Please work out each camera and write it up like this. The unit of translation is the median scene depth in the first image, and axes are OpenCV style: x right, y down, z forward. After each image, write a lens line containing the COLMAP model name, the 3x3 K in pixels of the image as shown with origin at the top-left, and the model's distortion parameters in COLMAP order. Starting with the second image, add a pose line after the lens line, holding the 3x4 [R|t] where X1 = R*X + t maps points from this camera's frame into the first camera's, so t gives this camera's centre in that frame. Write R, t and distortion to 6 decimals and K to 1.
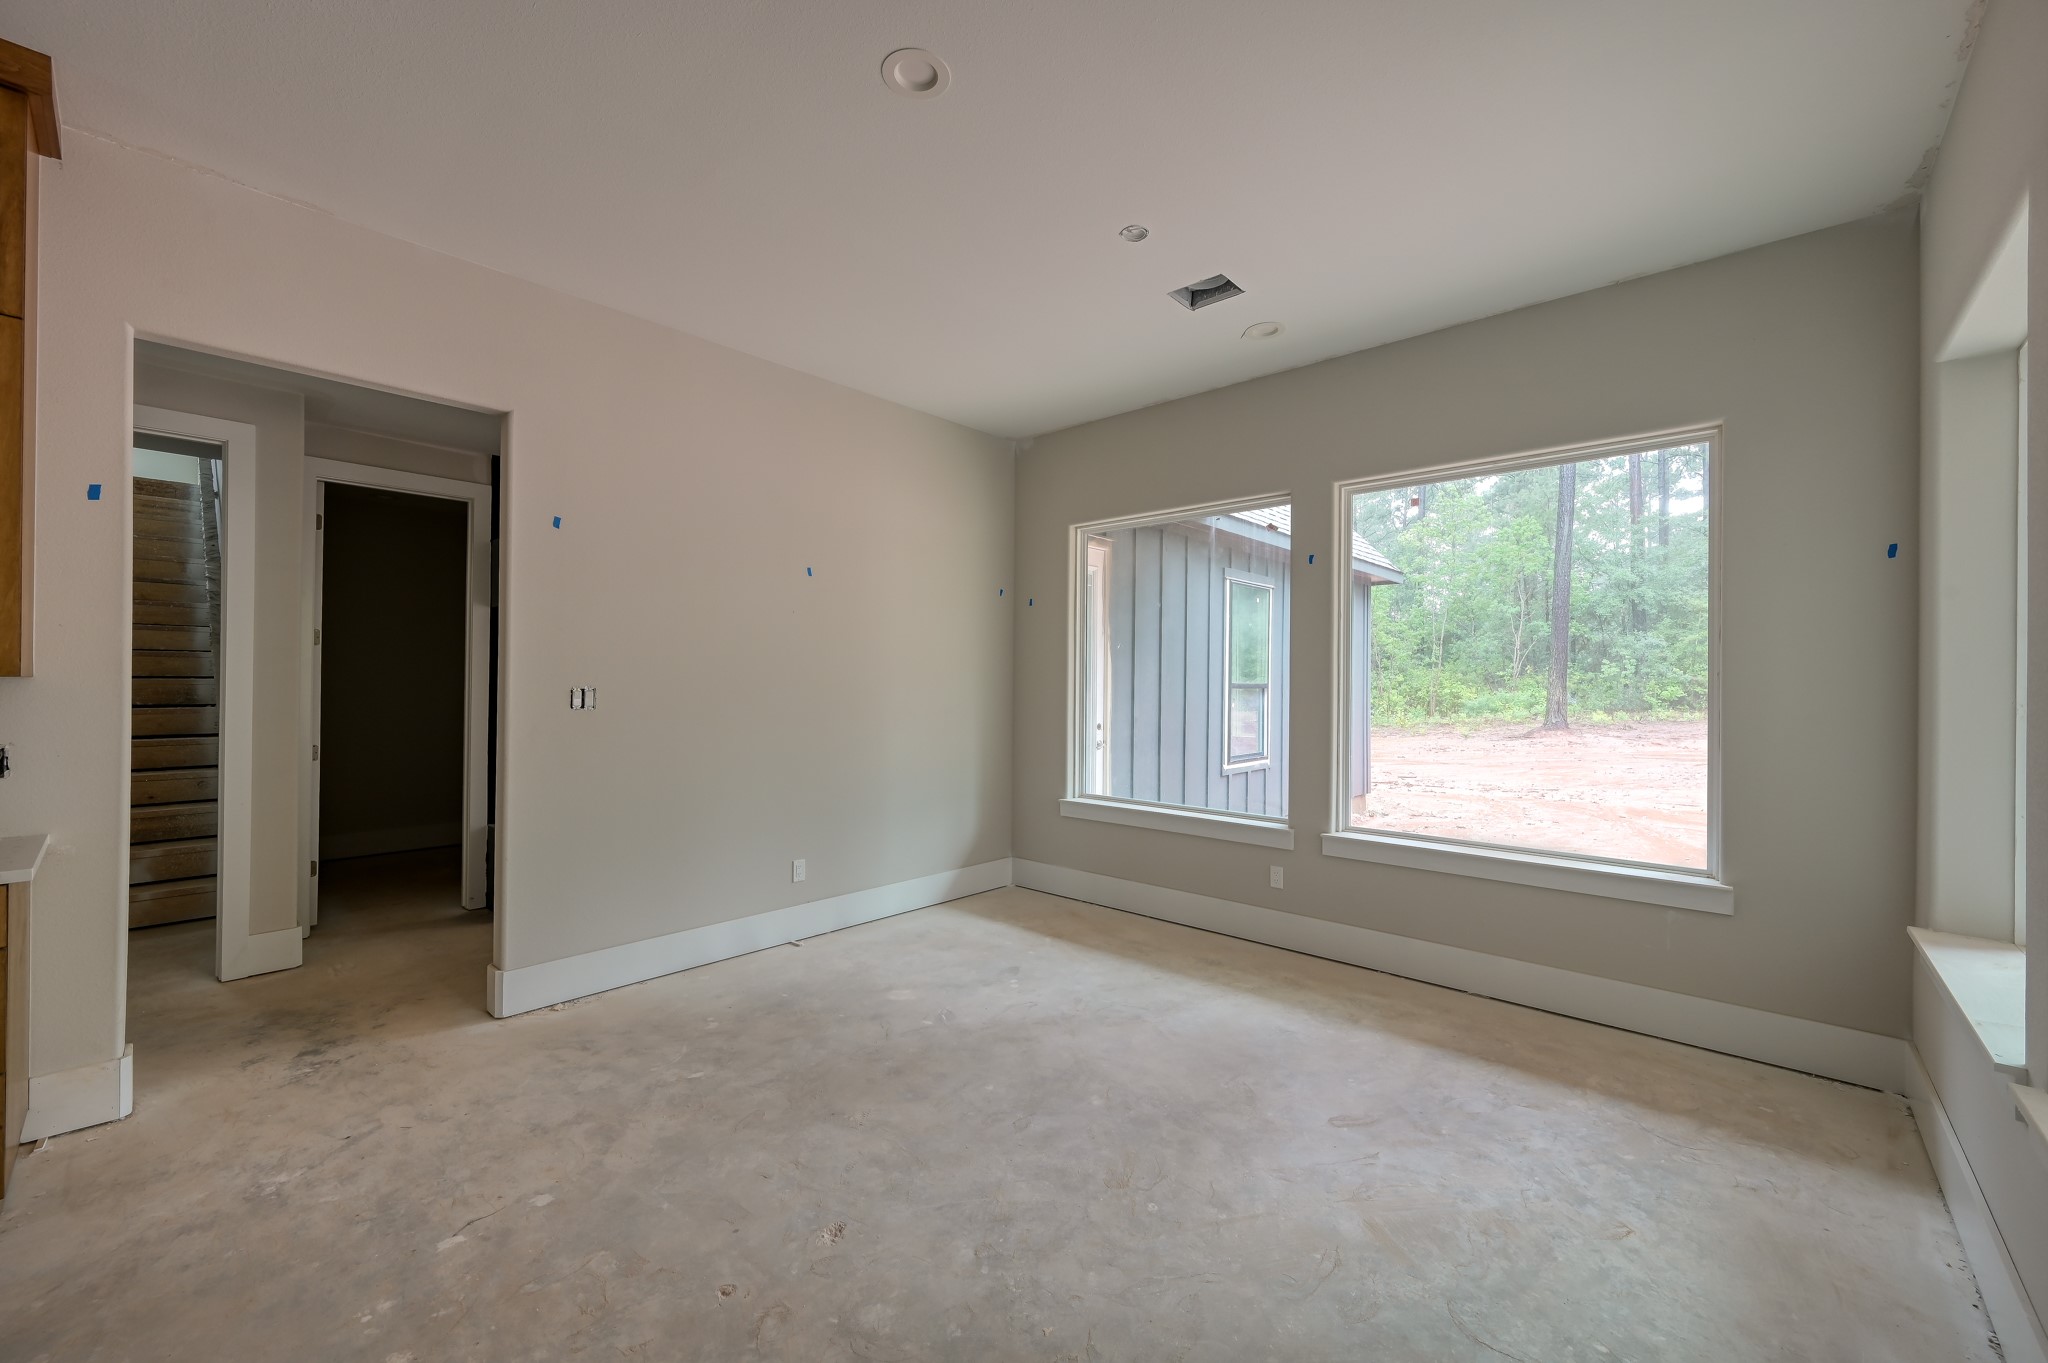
lens RADIAL K [[813.9, 0, 1041.3], [0, 813.9, 676.4], [0, 0, 1]] dist [-0.002882, 0.000041]
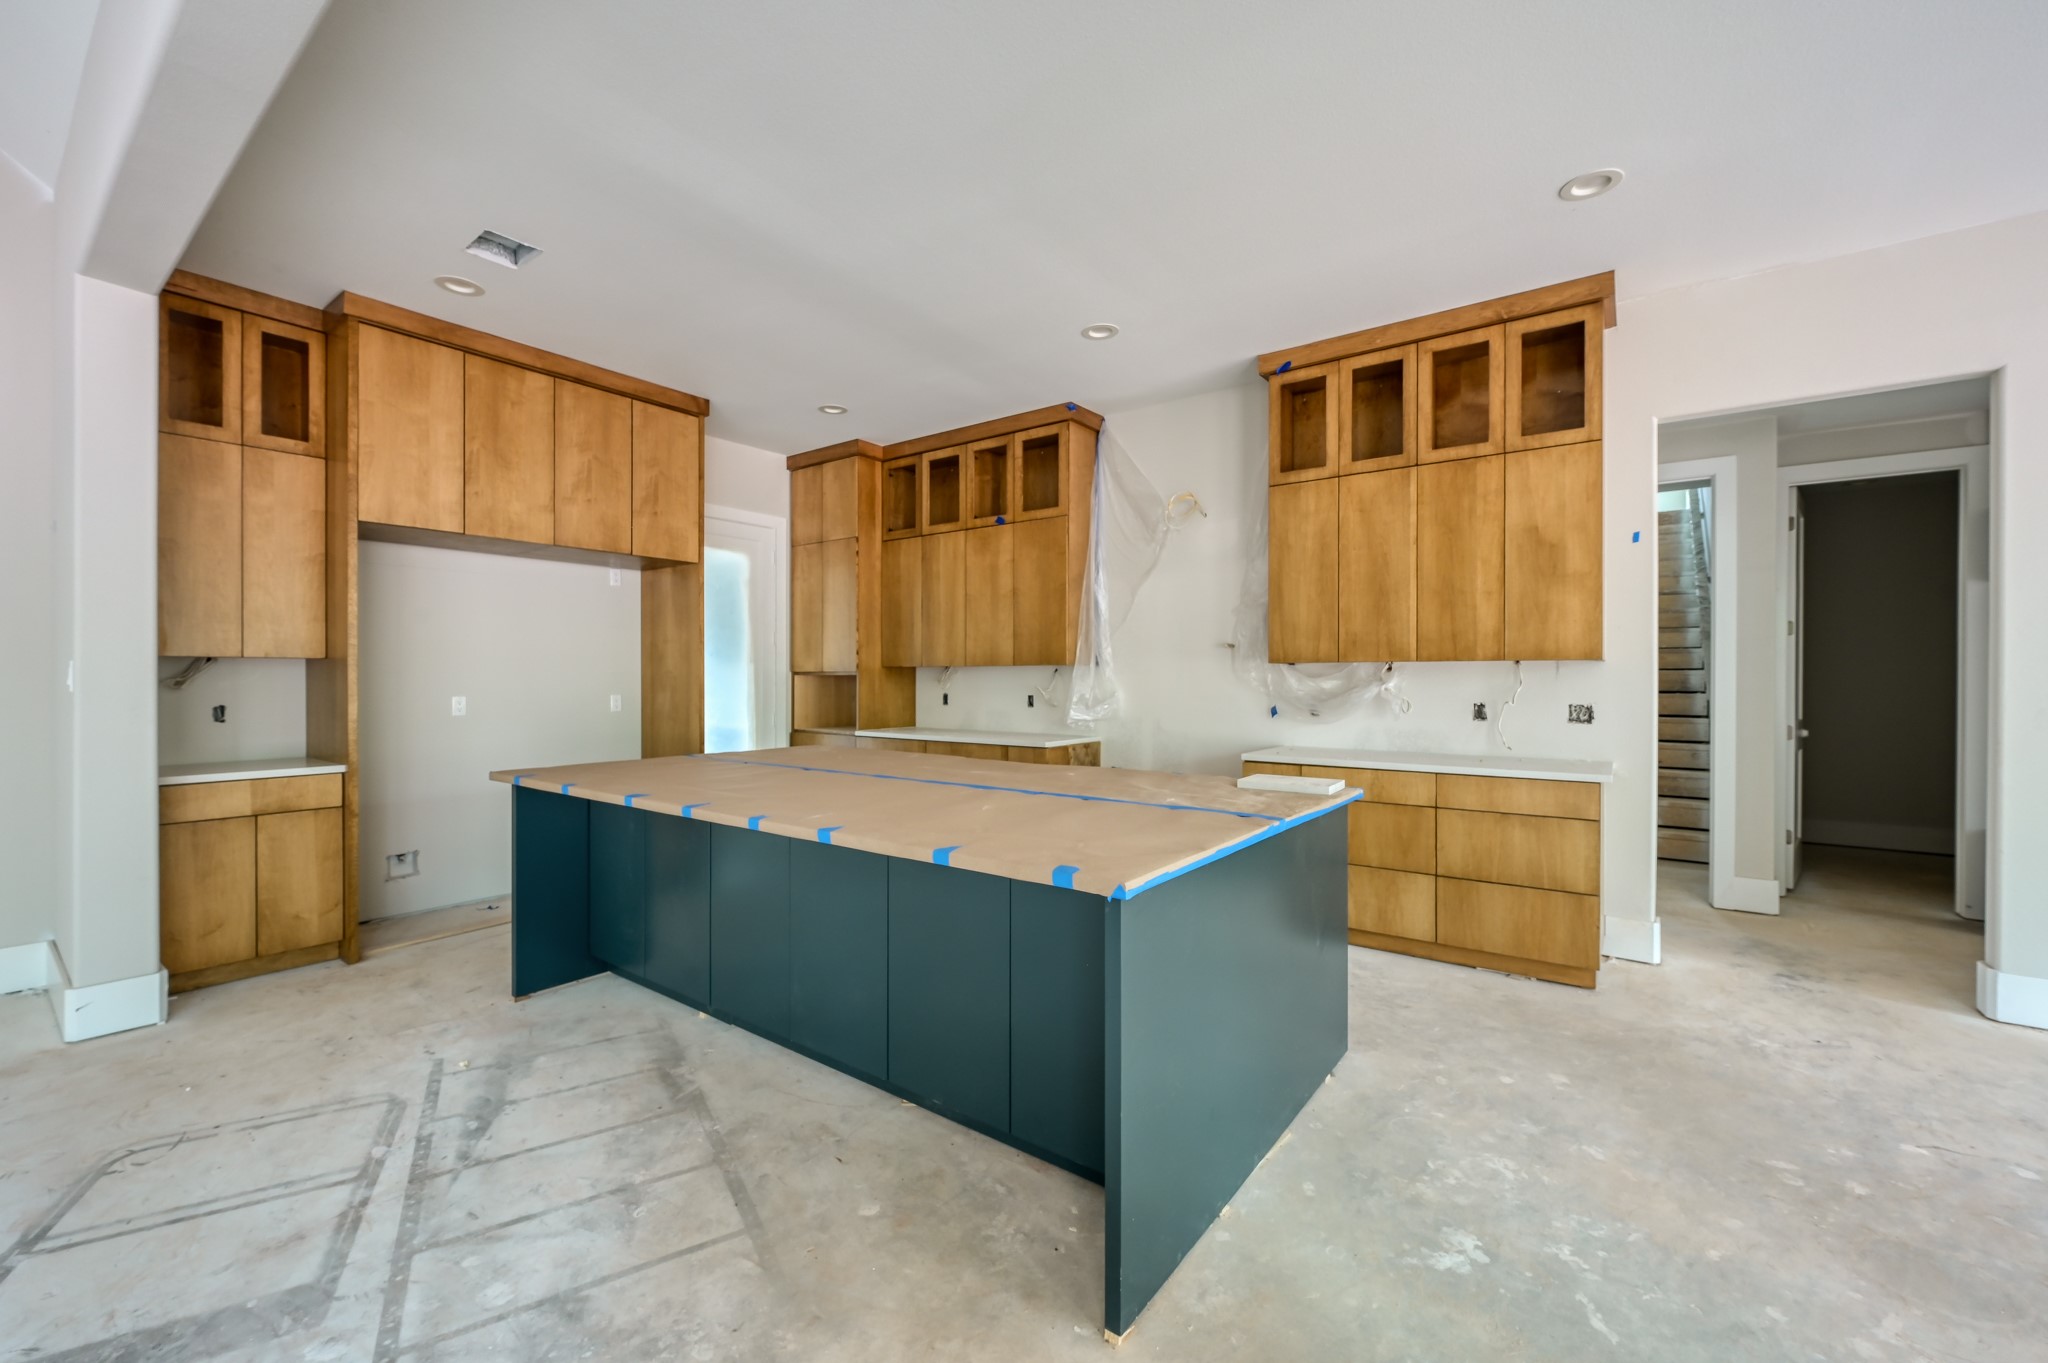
lens RADIAL K [[813.9, 0, 1021.8], [0, 813.9, 682.3], [0, 0, 1]] dist [-0.002882, 0.000041]
pose [[0.082909, -0.000442, -0.996557, 0.148837], [0.008344, 0.999965, 0.000251, 0.019768], [0.996522, -0.008336, 0.082910, -0.164454]]
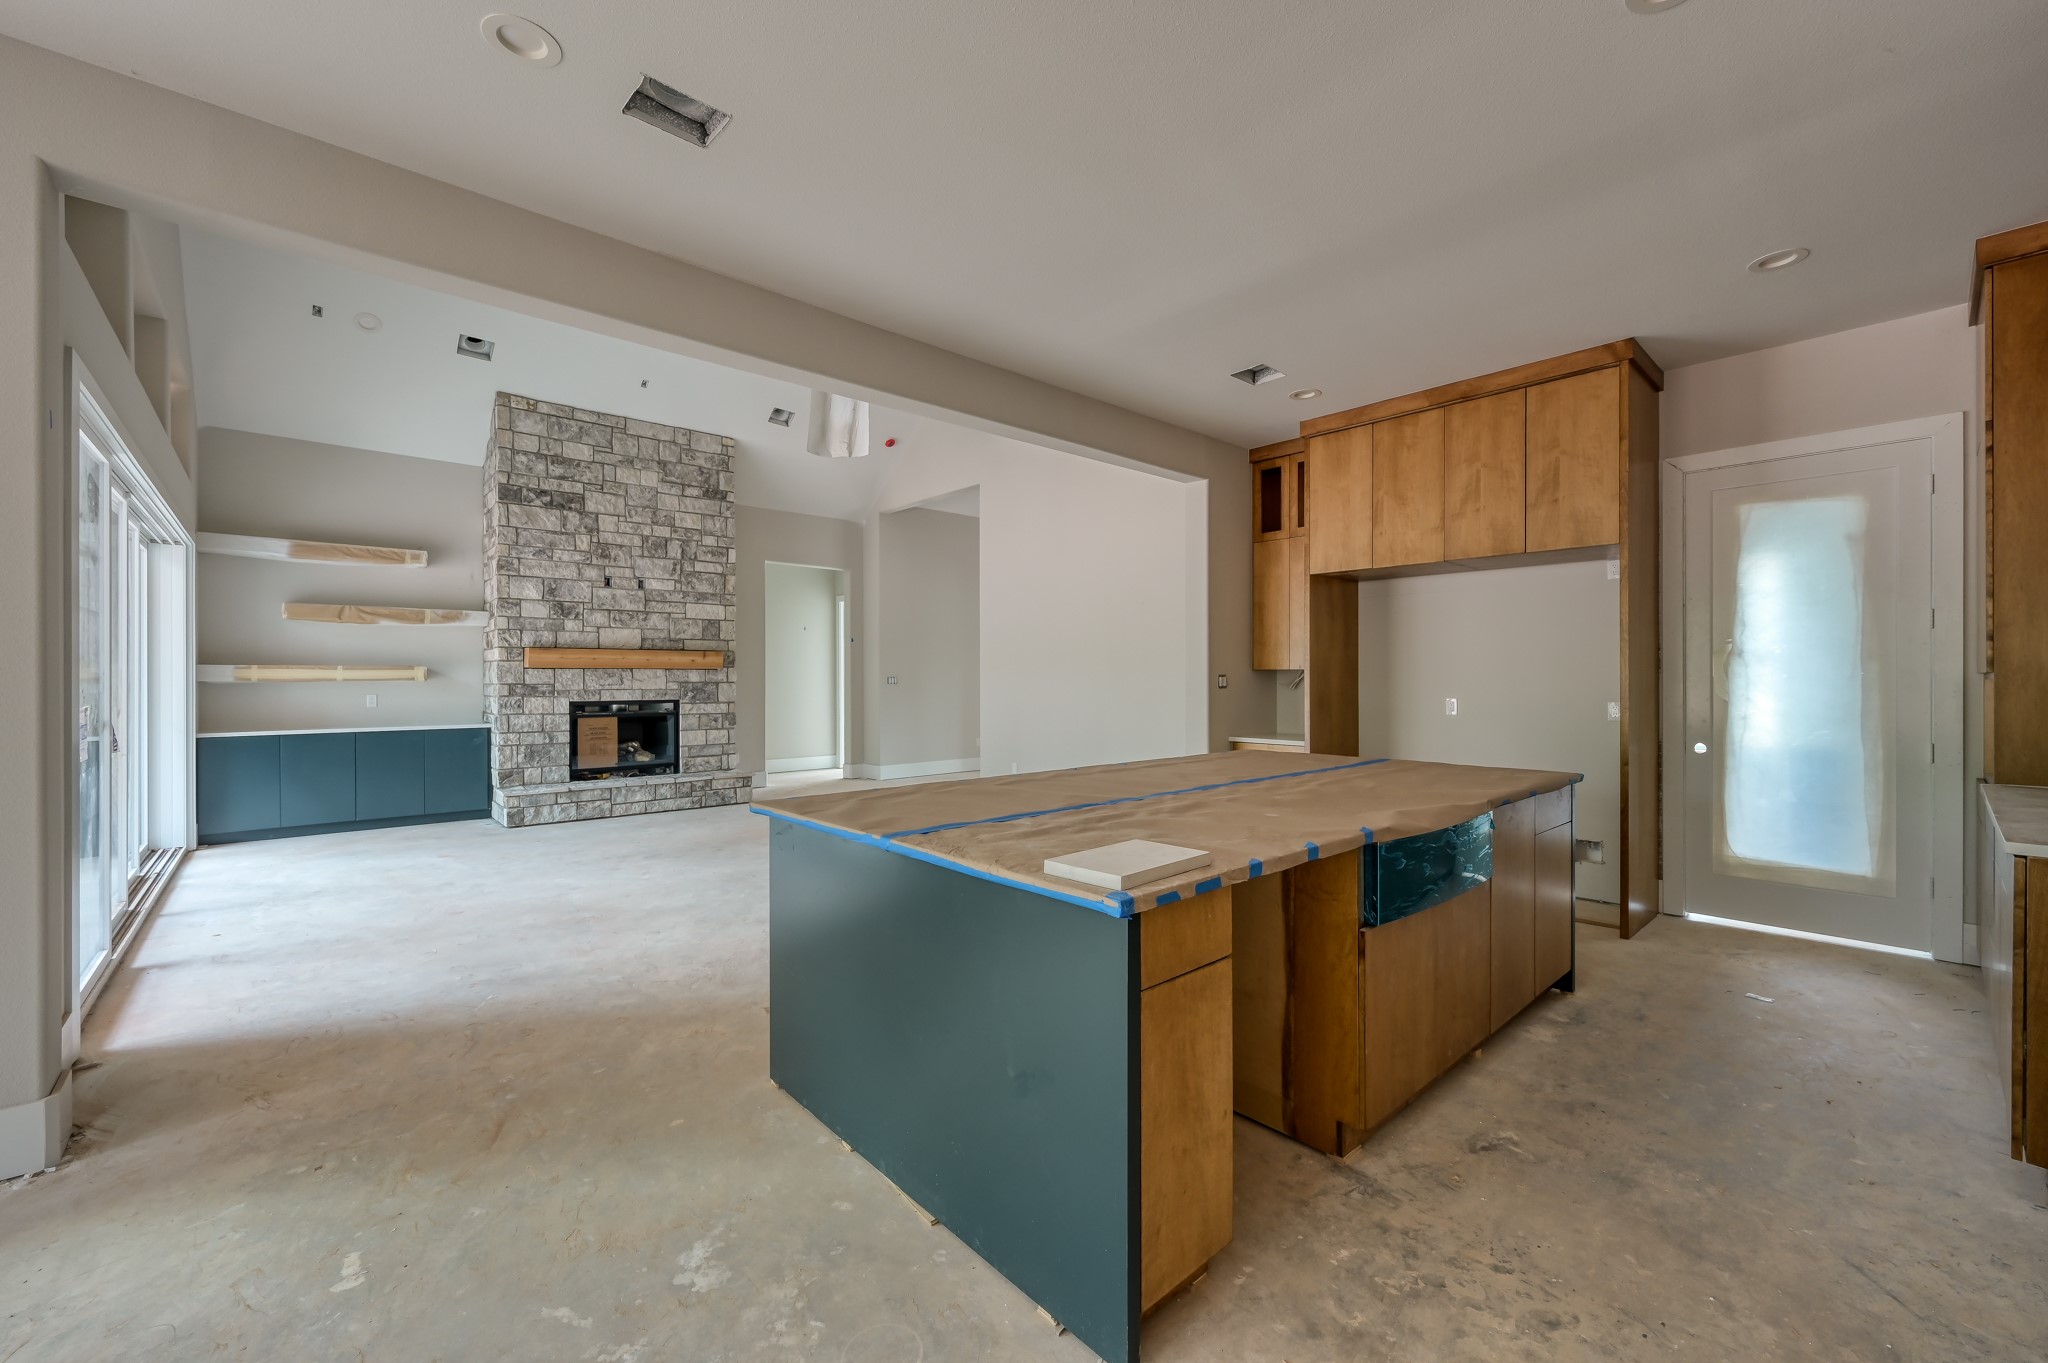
lens RADIAL K [[813.9, 0, 1027.6], [0, 813.9, 679.4], [0, 0, 1]] dist [-0.002882, 0.000041]
pose [[-0.994352, -0.005710, 0.105977, -0.559412], [-0.006551, 0.999950, -0.007589, 0.016930], [-0.105928, -0.008240, -0.994340, 0.597937]]
